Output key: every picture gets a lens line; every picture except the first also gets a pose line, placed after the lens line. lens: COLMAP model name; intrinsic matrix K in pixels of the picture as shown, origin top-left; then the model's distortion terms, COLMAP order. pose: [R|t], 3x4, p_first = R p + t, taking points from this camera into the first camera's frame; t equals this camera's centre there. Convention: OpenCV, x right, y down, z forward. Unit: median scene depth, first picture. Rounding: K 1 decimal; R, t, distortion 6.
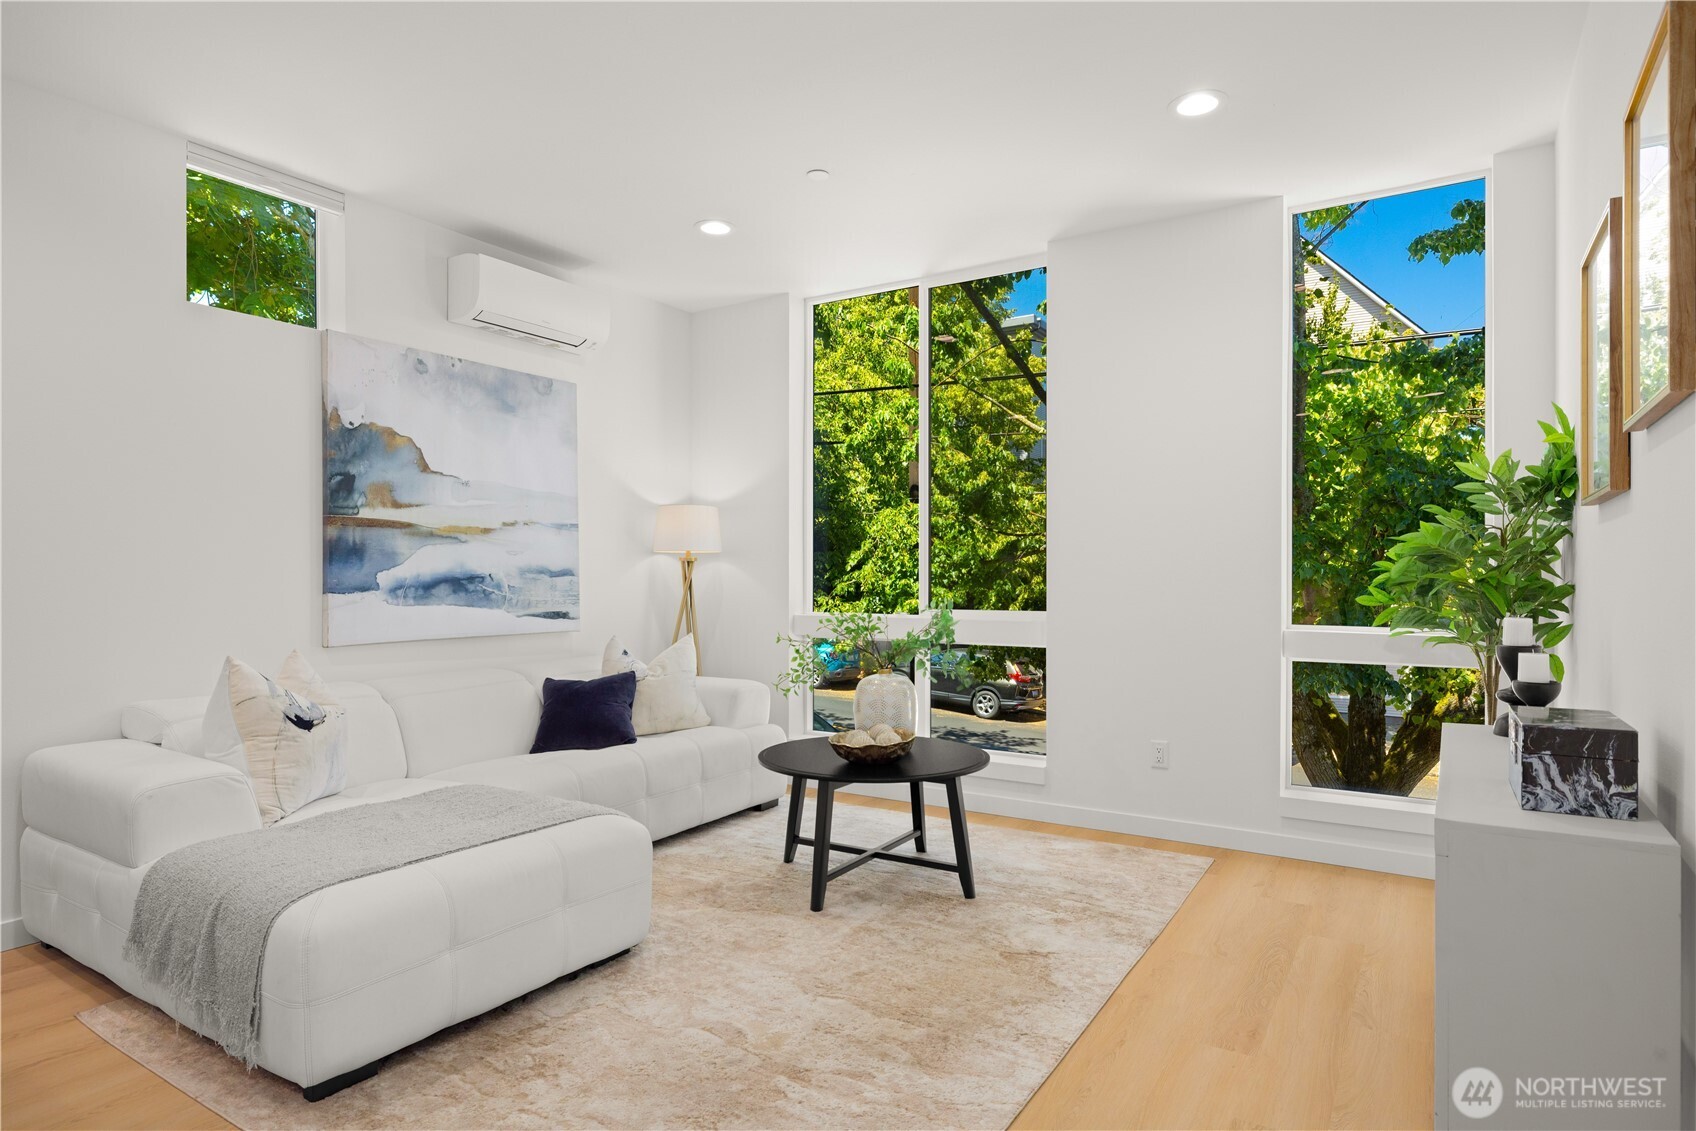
lens RADIAL K [[939.4, 0, 850.9], [0, 939.4, 579.7], [0, 0, 1]] dist [0.000916, -0.000673]
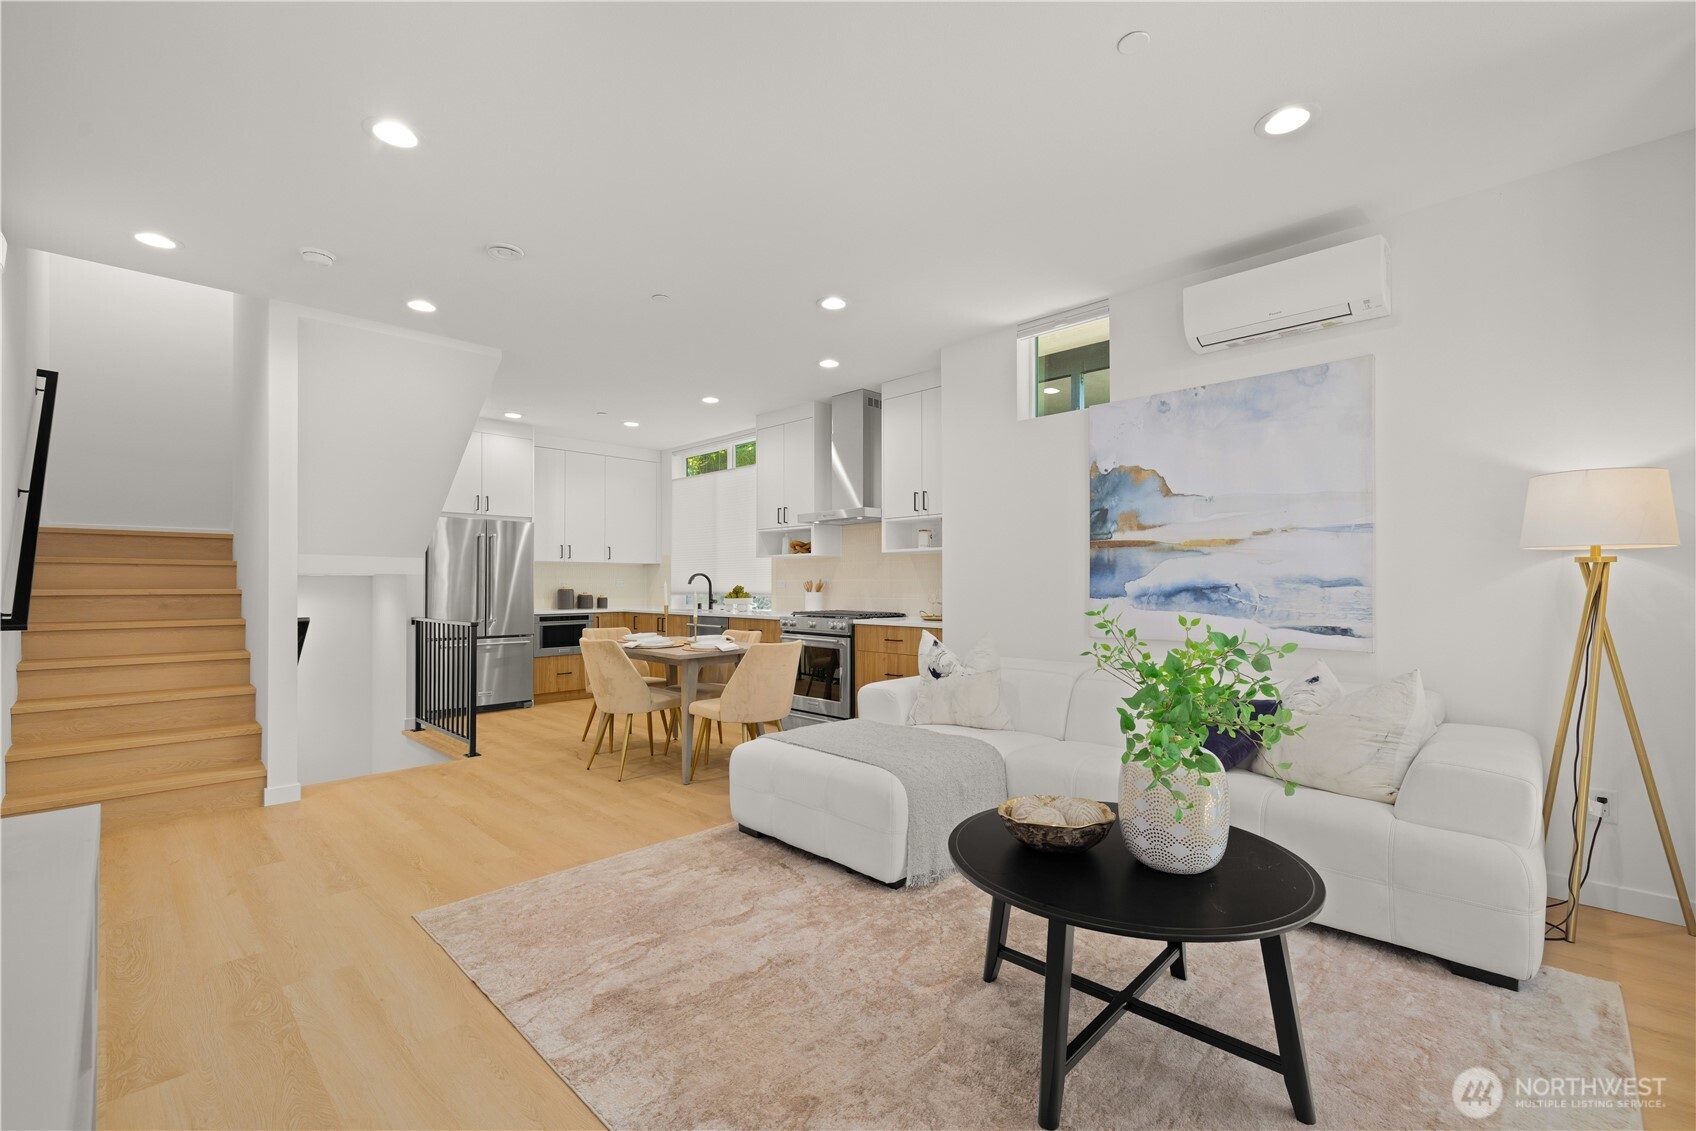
lens RADIAL K [[720.2, 0, 851.7], [0, 720.2, 578.3], [0, 0, 1]] dist [0.001368, 0.000196]
pose [[-0.207952, -0.005244, -0.978125, 0.569079], [-0.003060, 0.999984, -0.004711, -0.008590], [0.978134, 0.002014, -0.207964, 0.913963]]
